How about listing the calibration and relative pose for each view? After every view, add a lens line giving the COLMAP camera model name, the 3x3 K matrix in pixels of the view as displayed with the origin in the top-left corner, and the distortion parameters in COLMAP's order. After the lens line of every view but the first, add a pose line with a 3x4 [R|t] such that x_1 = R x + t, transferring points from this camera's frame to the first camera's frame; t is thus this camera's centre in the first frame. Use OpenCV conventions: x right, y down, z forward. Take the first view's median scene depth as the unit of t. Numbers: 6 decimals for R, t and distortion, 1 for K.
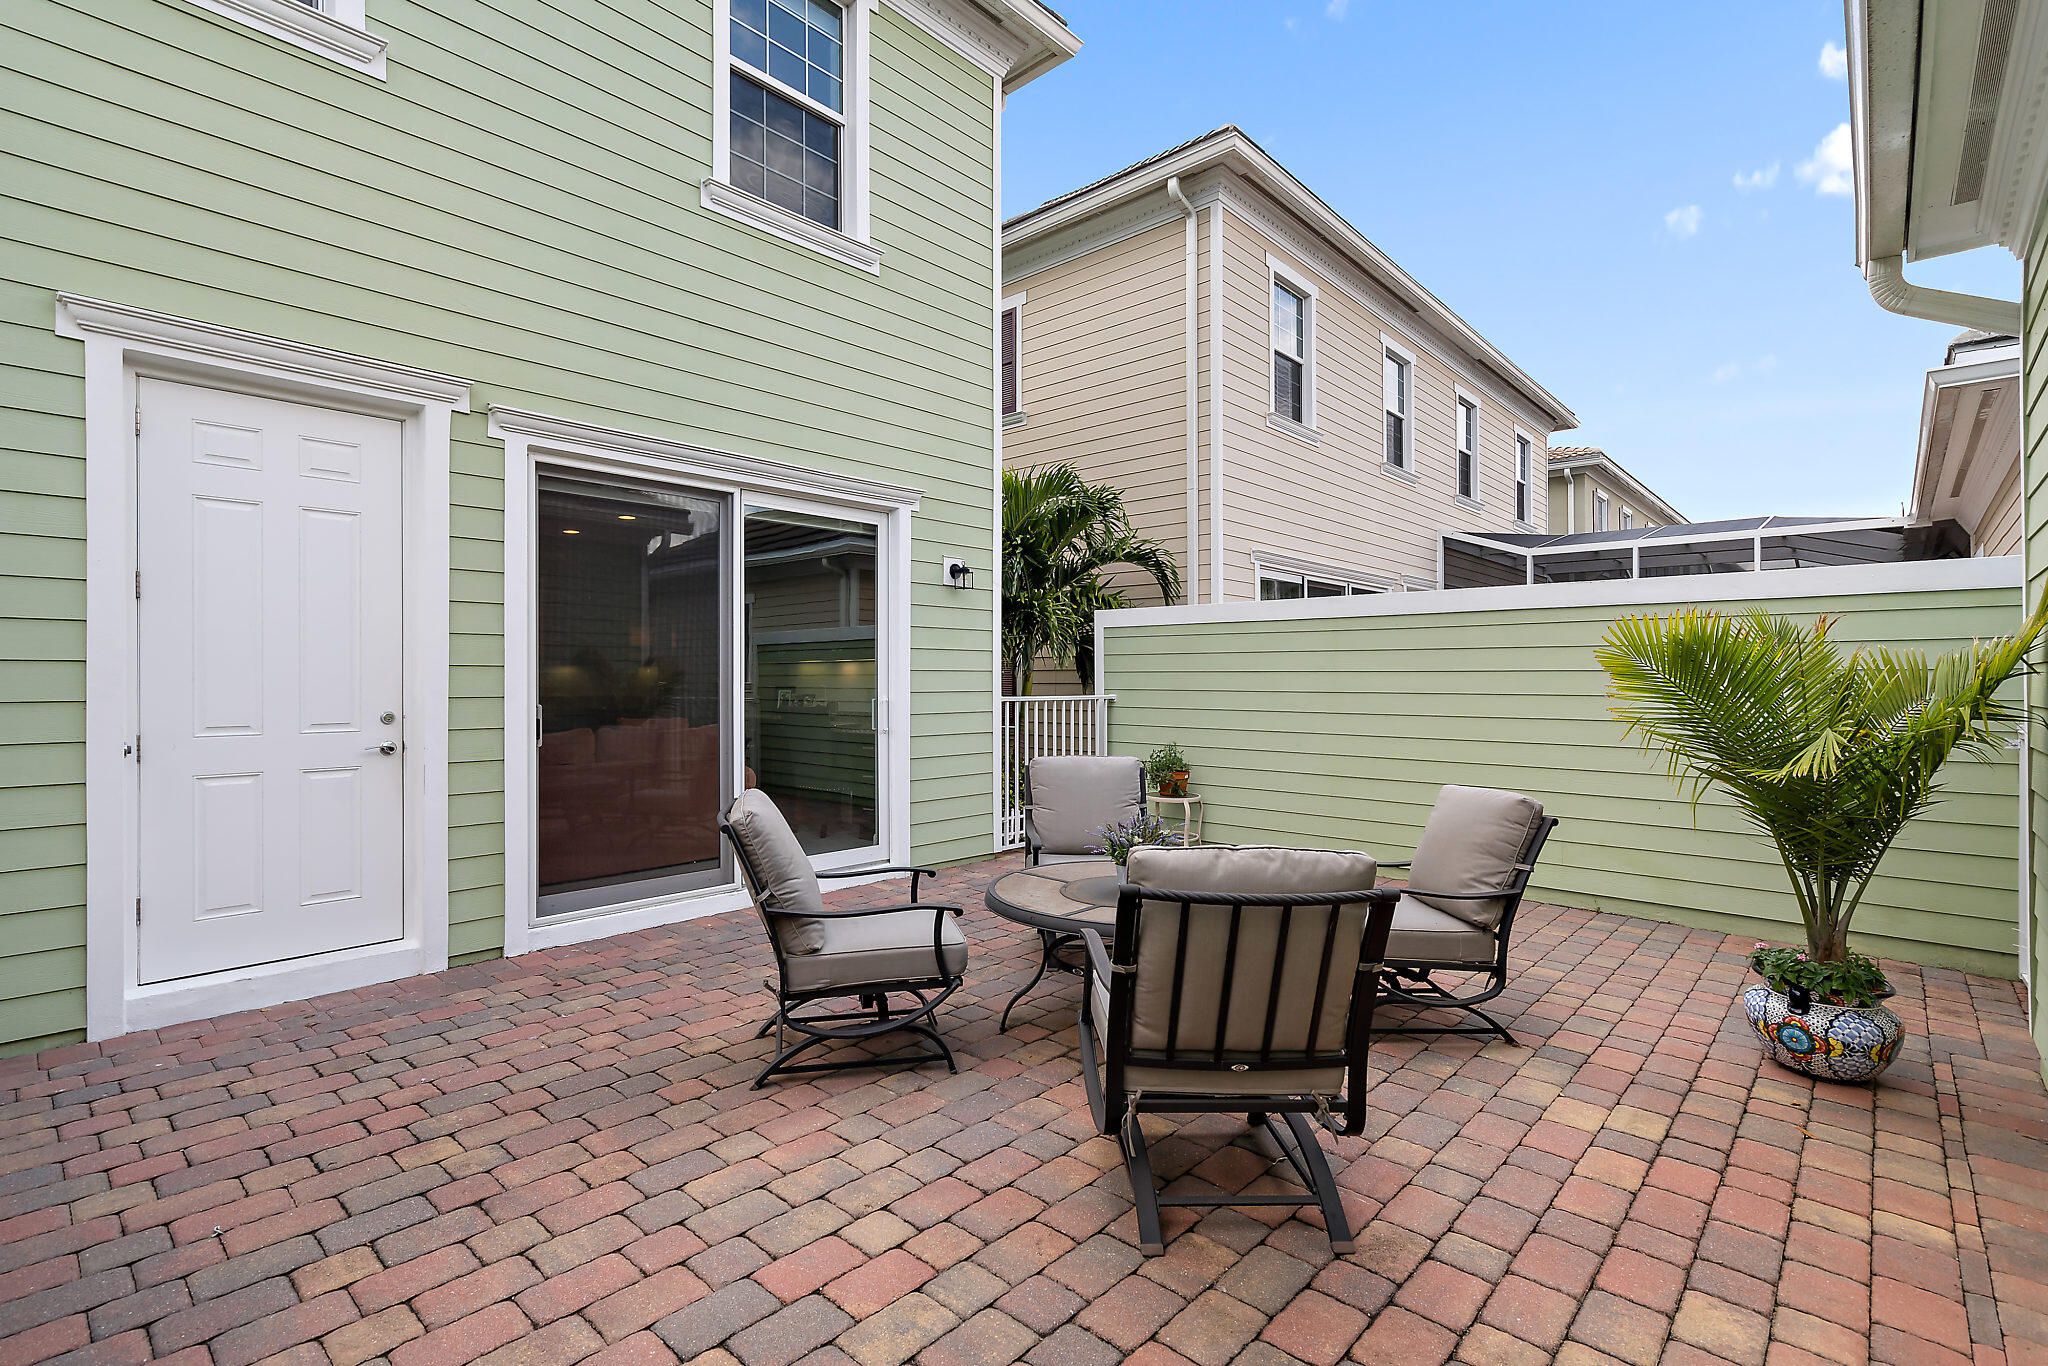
lens RADIAL K [[935.8, 0, 1023.3], [0, 935.8, 678.3], [0, 0, 1]] dist [-0.000861, 0.000886]
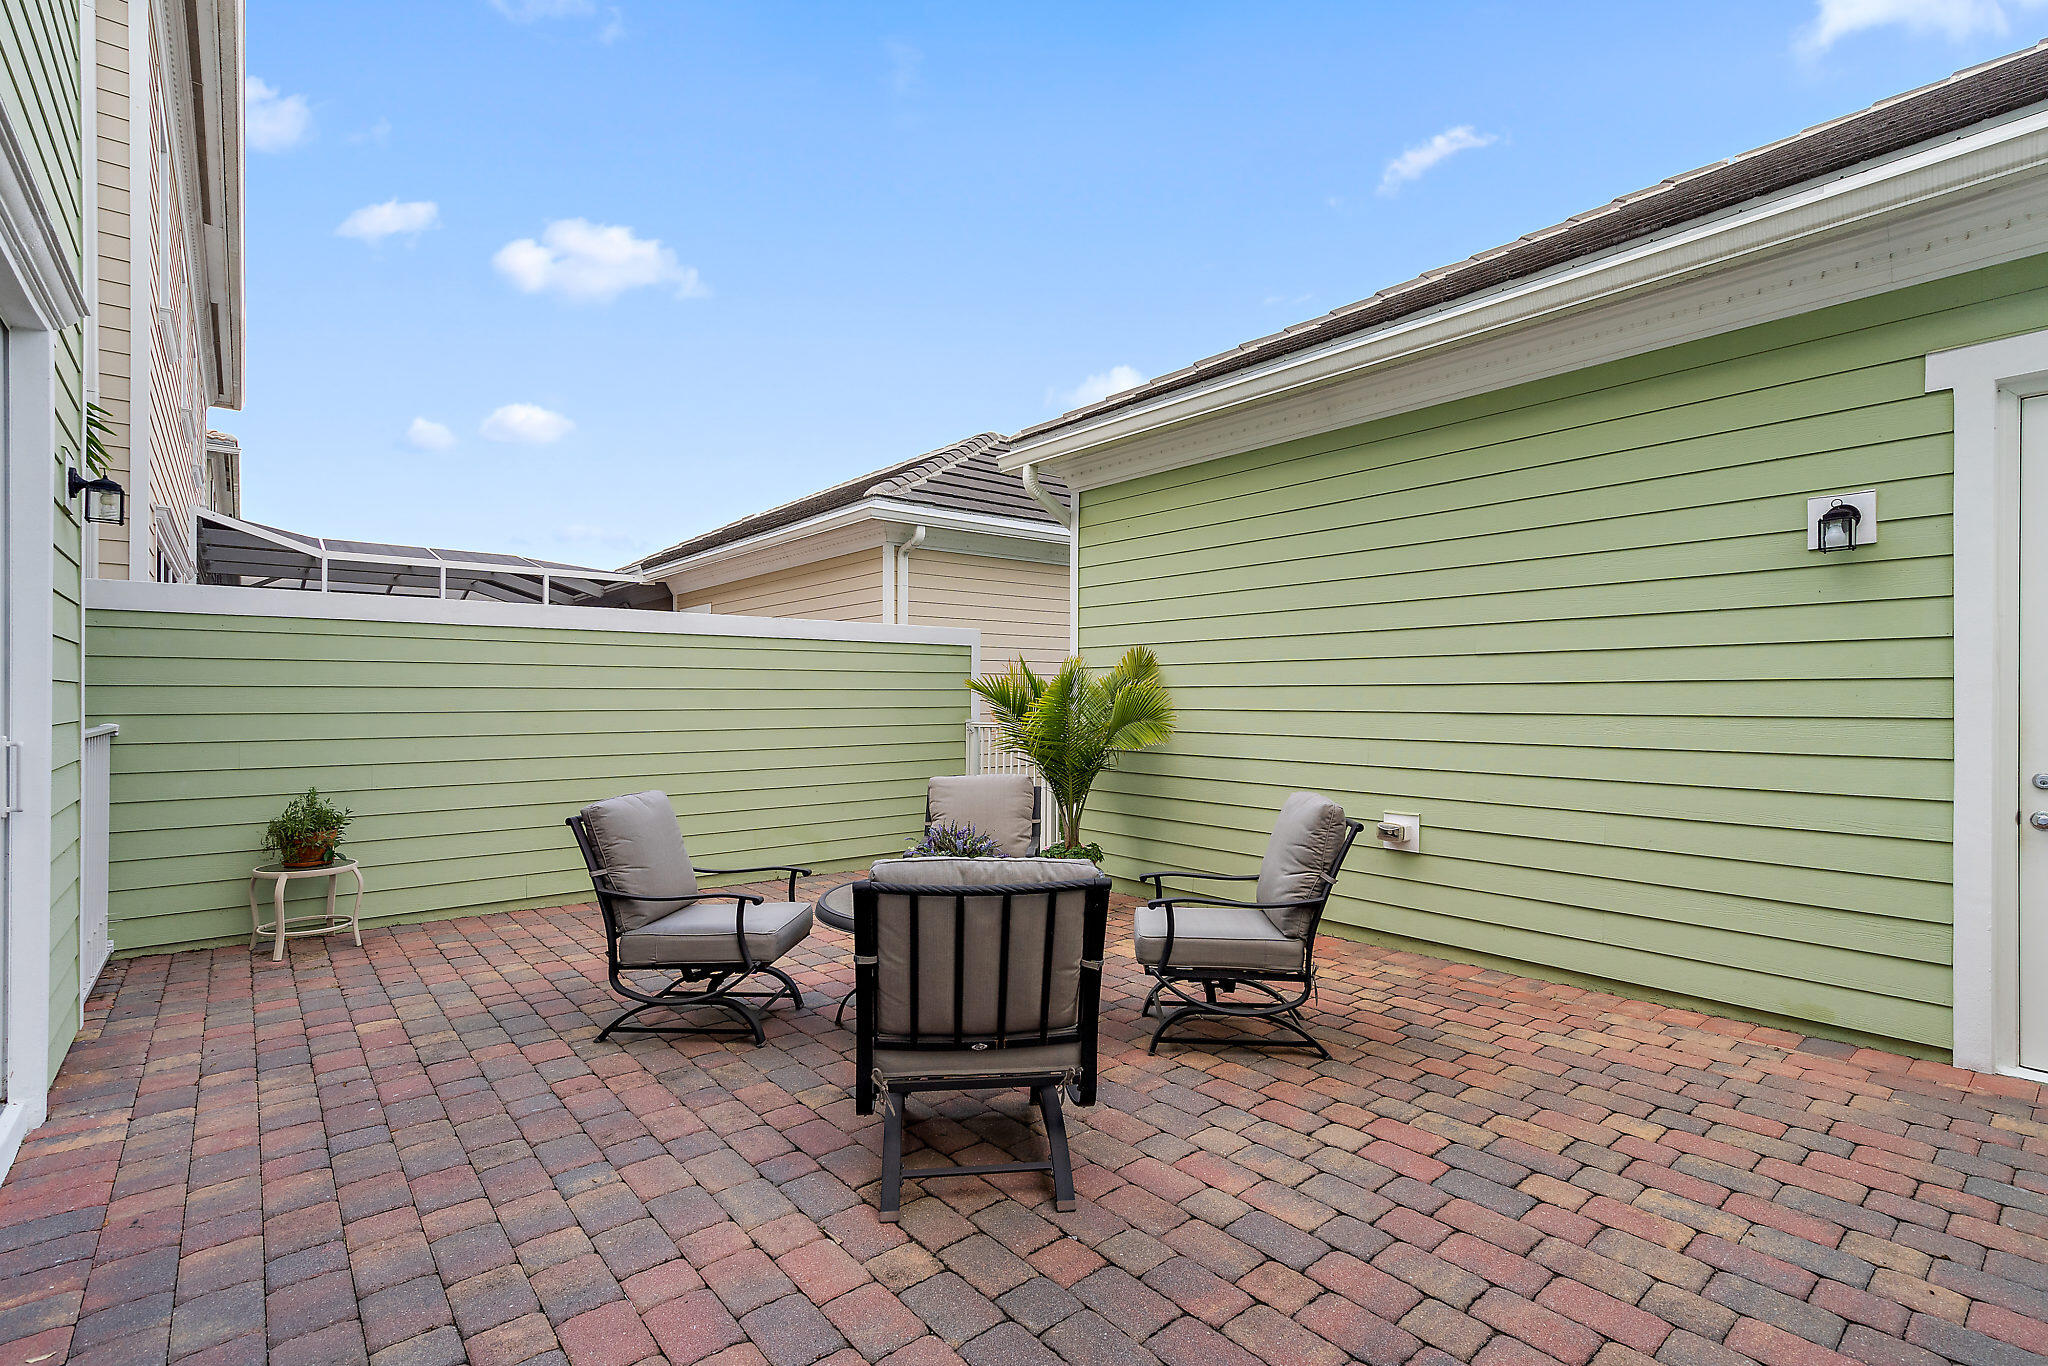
lens RADIAL K [[935.8, 0, 1018.8], [0, 935.8, 701.3], [0, 0, 1]] dist [-0.000861, 0.000886]
pose [[0.141915, -0.006443, 0.989858, -1.233687], [0.001894, 0.999979, 0.006238, 0.002549], [-0.989877, 0.000989, 0.141925, 1.064770]]
